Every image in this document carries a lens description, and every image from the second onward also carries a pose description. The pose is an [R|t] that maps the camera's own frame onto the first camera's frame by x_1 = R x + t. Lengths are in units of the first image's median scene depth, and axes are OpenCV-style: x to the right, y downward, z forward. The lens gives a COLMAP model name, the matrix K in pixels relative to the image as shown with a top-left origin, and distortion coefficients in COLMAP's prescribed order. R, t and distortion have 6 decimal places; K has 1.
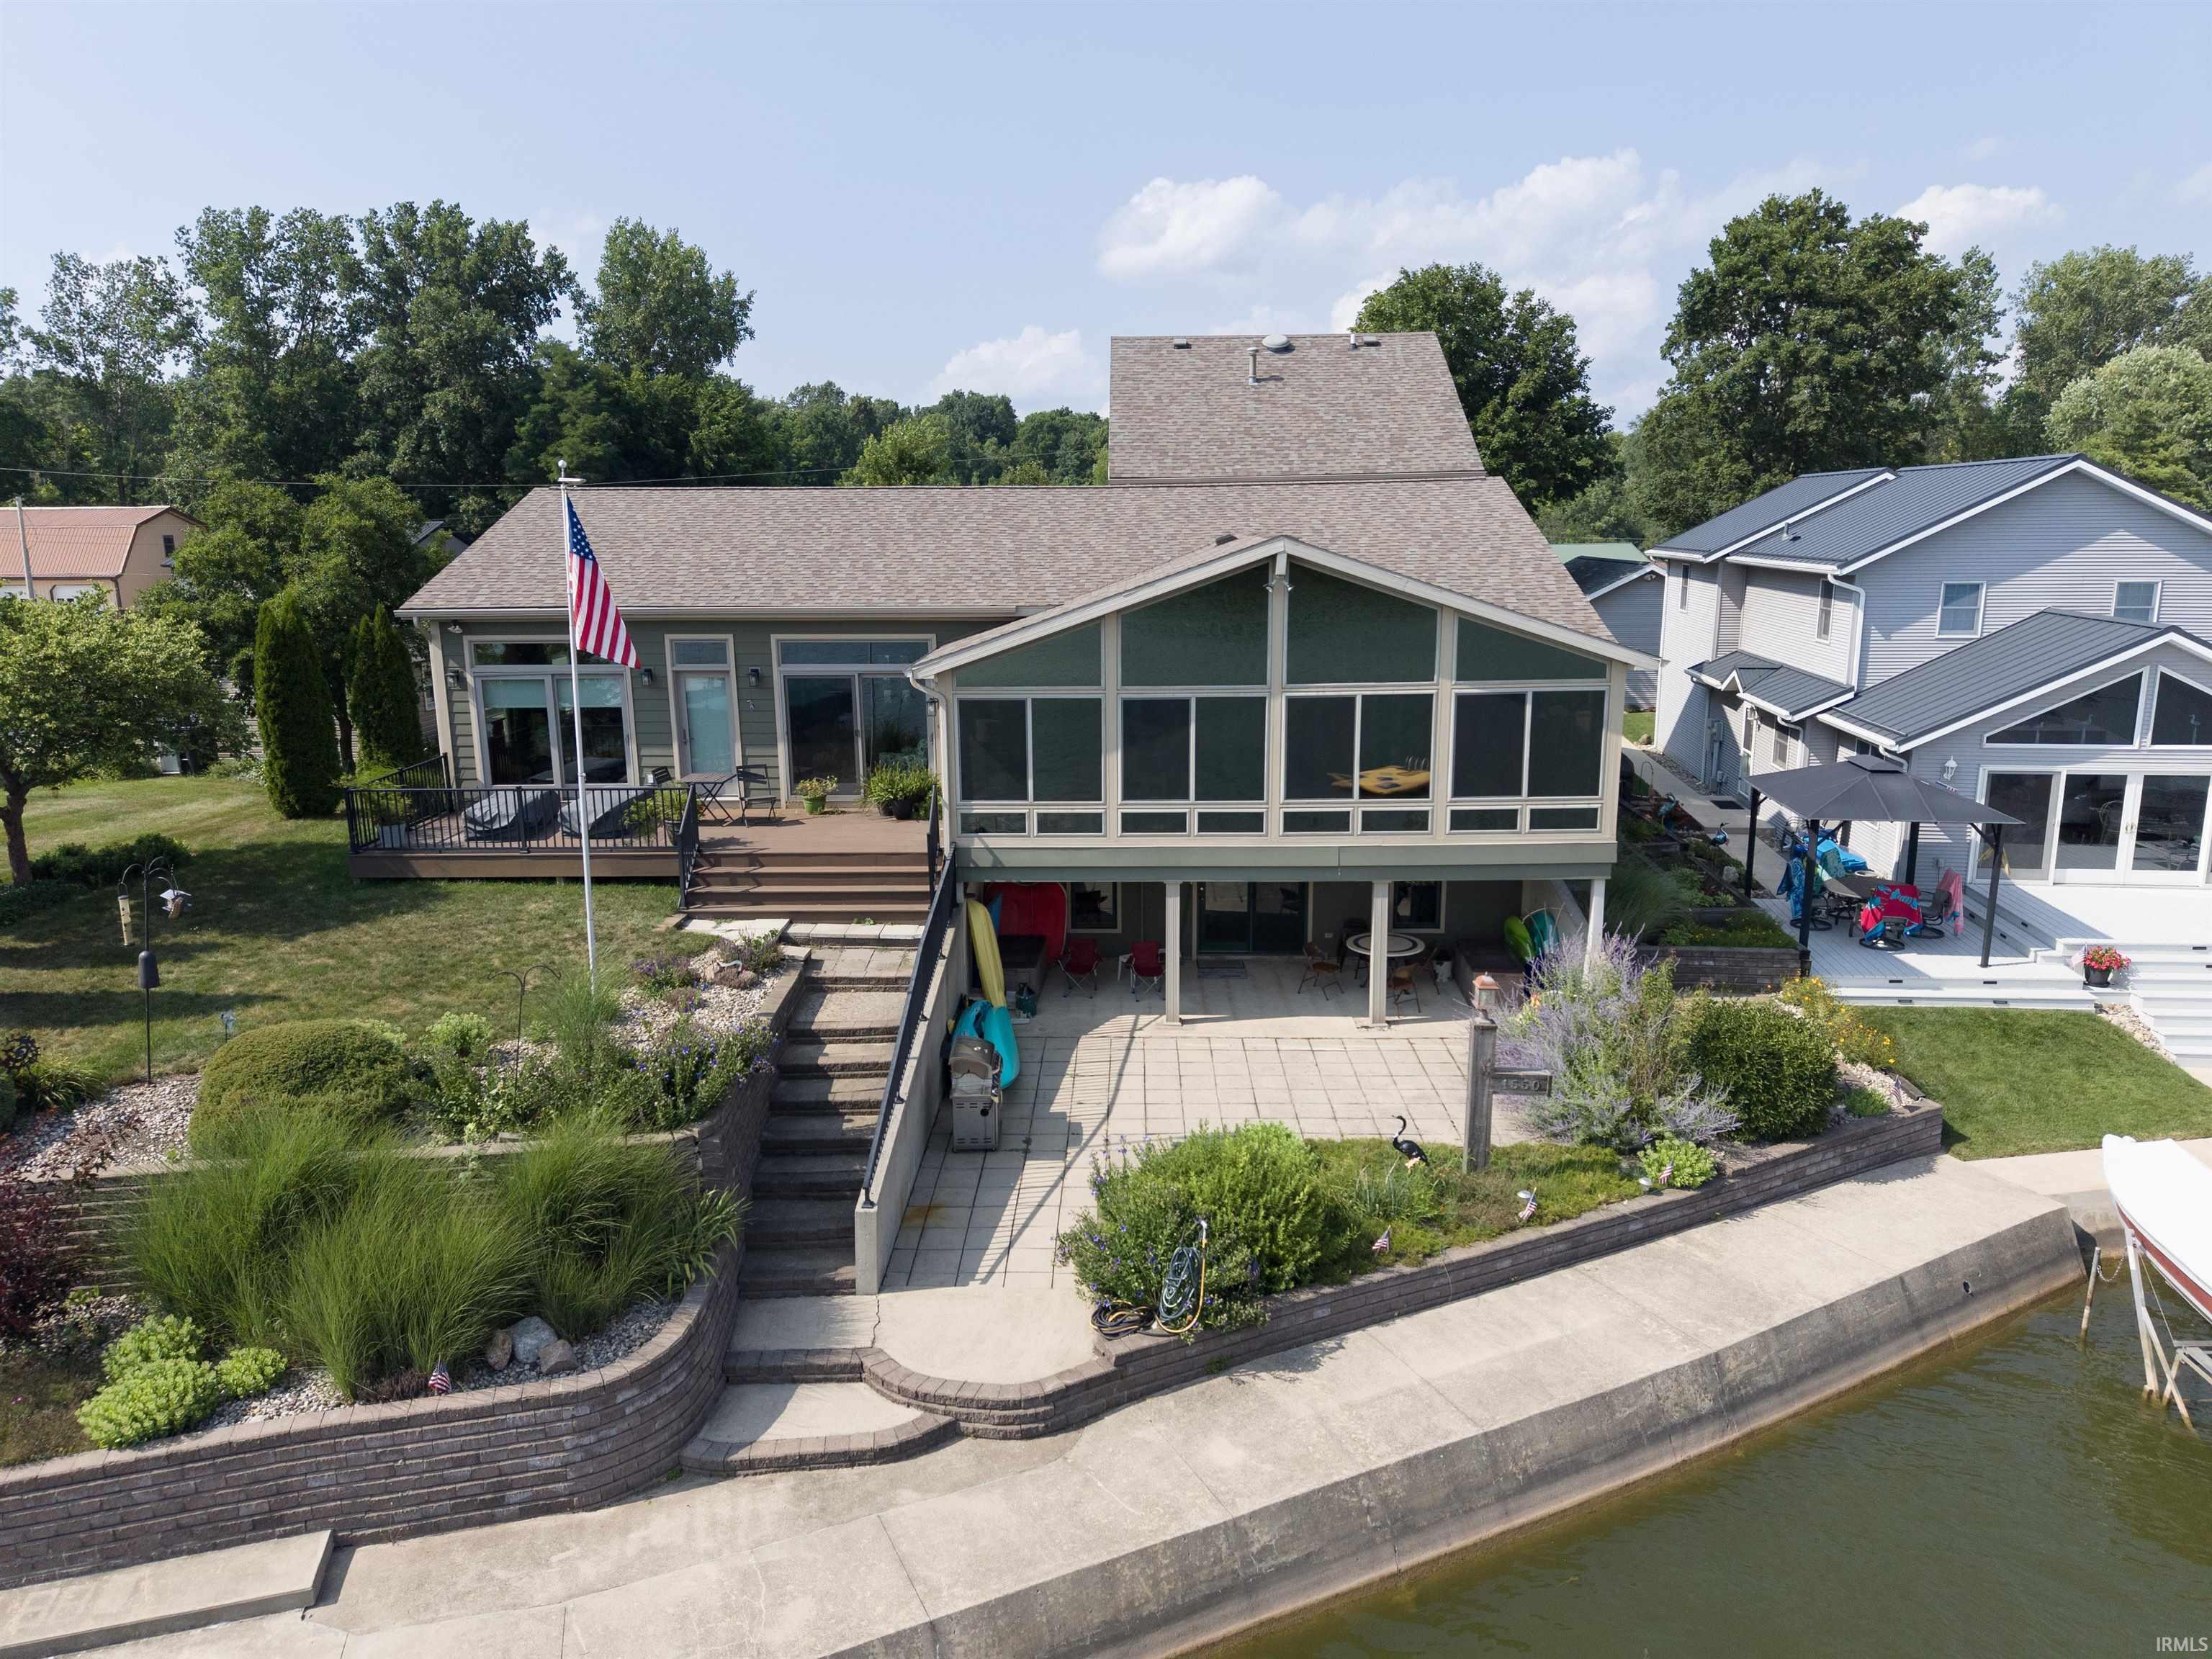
lens RADIAL K [[1472.6, 0, 1106.0], [0, 1472.6, 829.5], [0, 0, 1]] dist [0.034388, -0.039362]
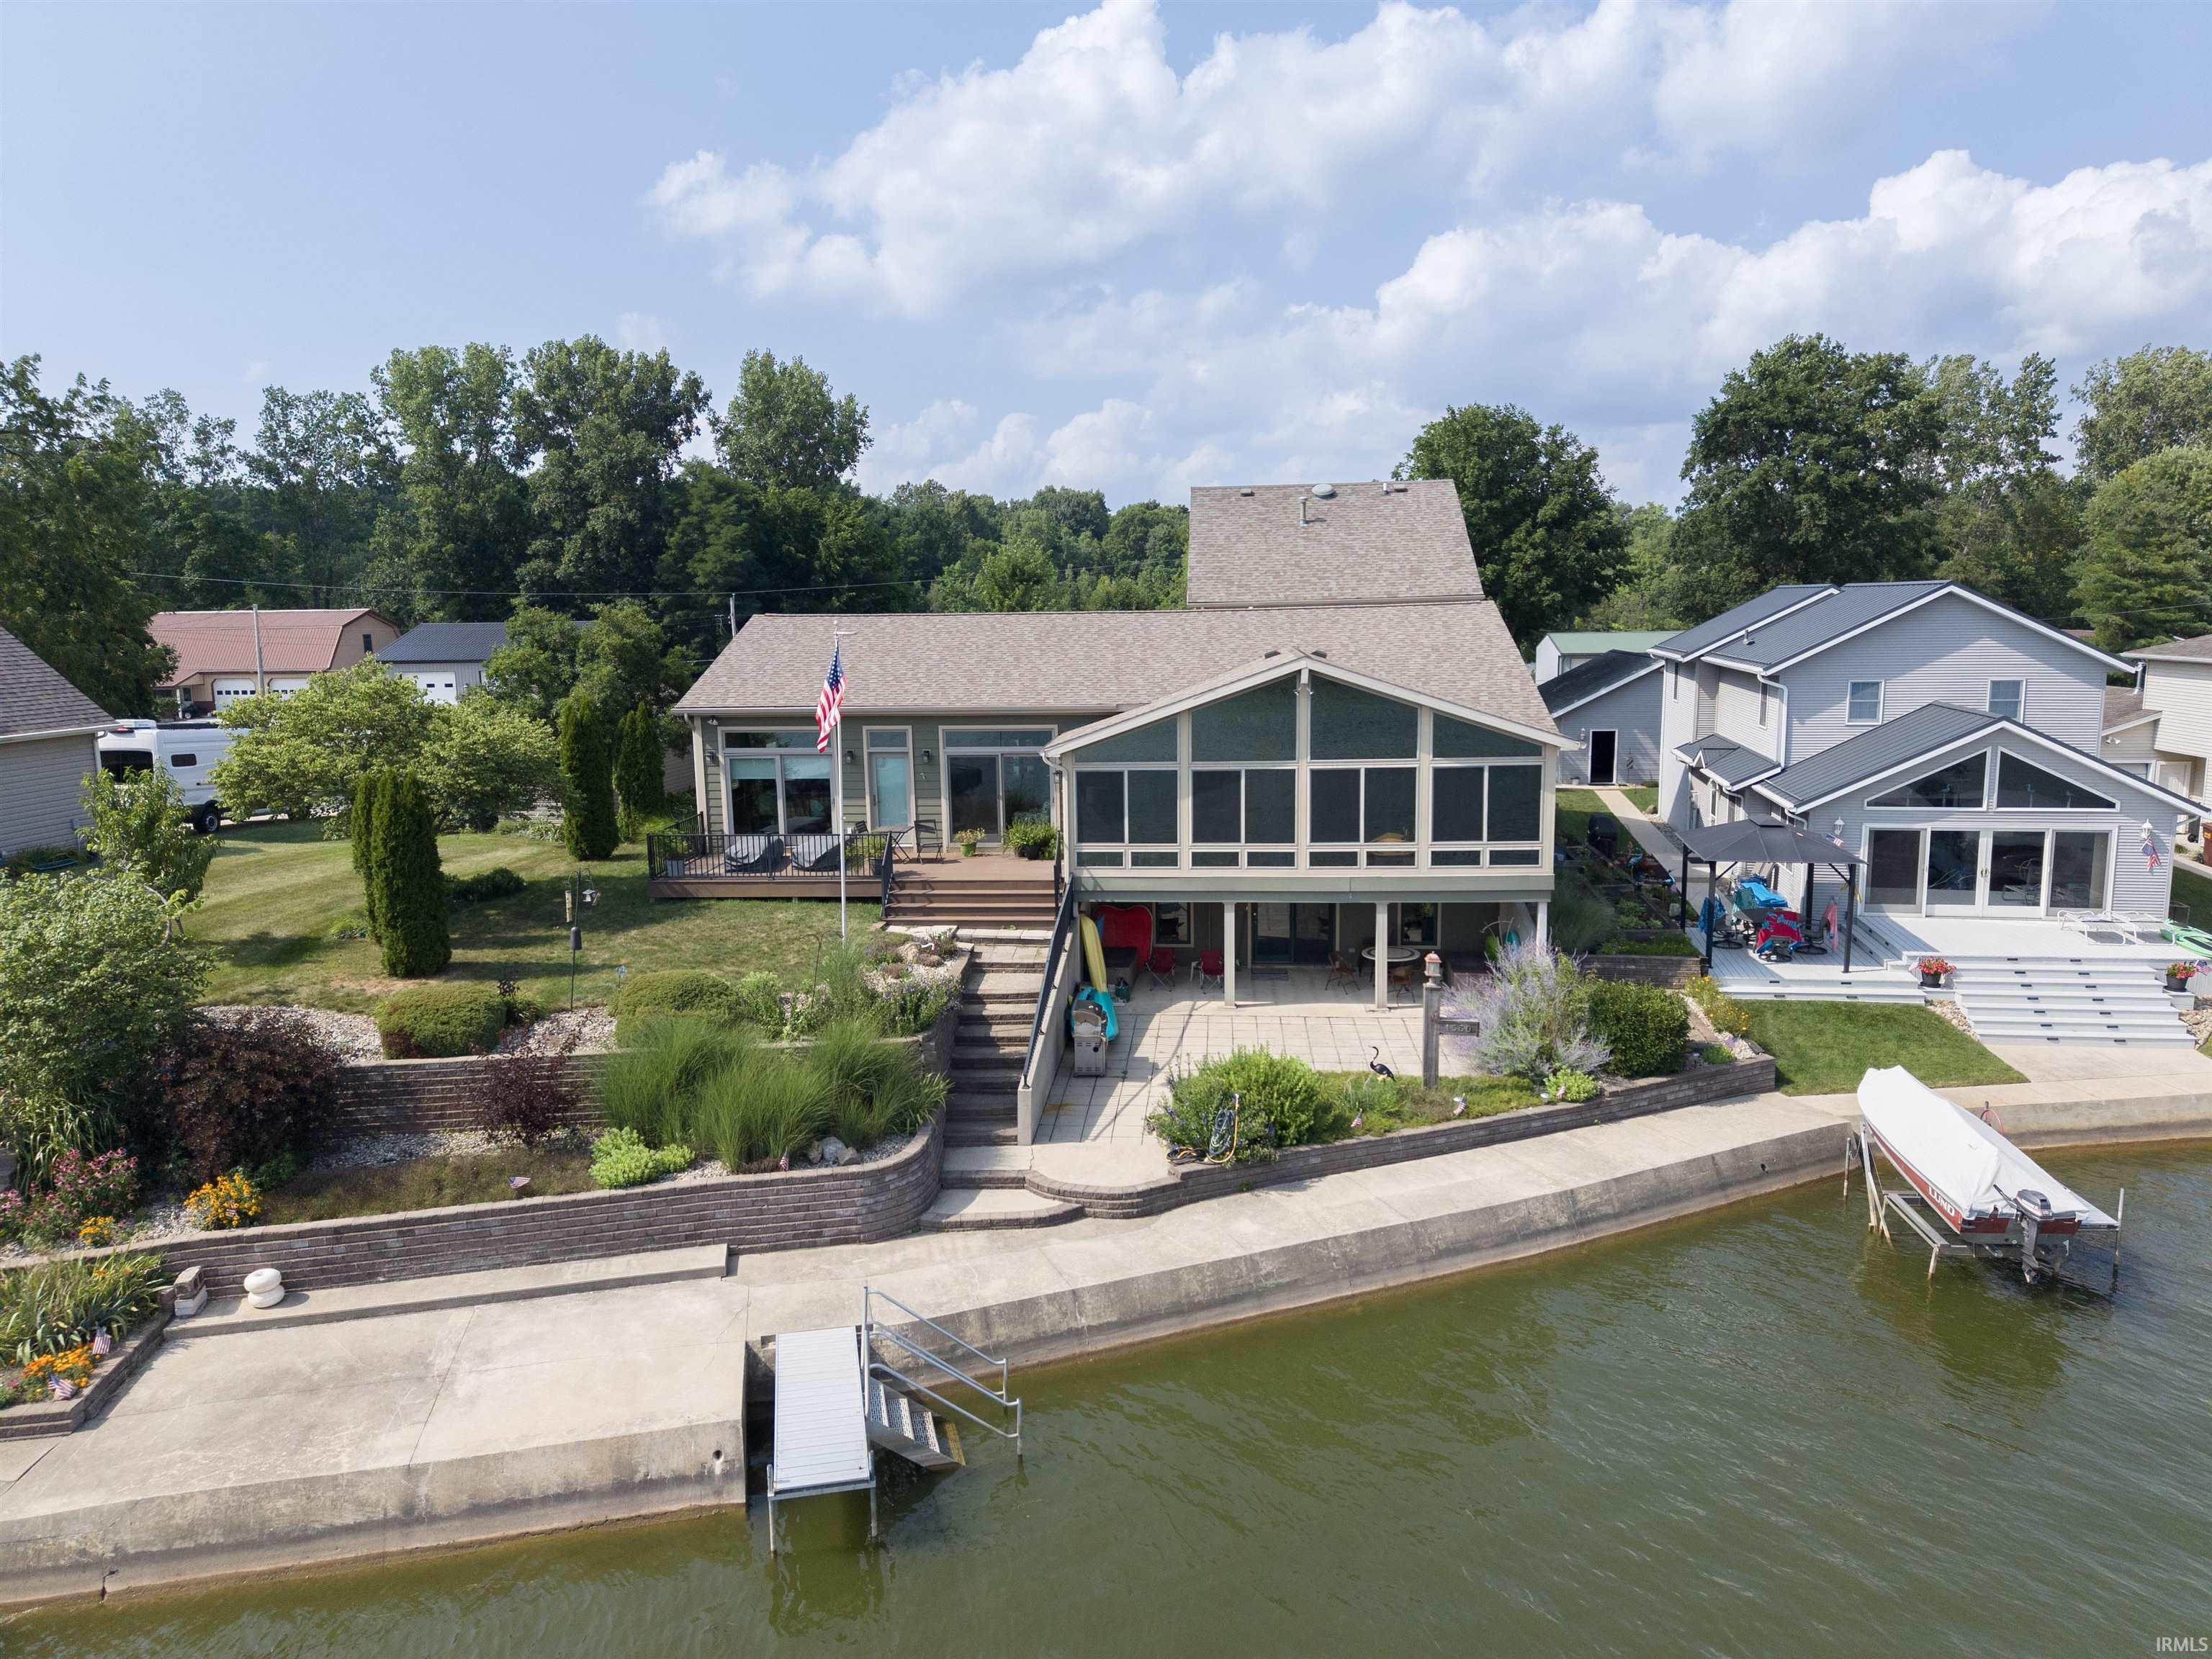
lens RADIAL K [[1472.8, 0, 1106.0], [0, 1472.8, 829.5], [0, 0, 1]] dist [0.073402, -0.127728]
pose [[0.998157, 0.002066, -0.060646, 0.013483], [-0.005397, 0.998482, -0.054808, 0.043732], [0.060440, 0.055035, 0.996653, -0.395224]]
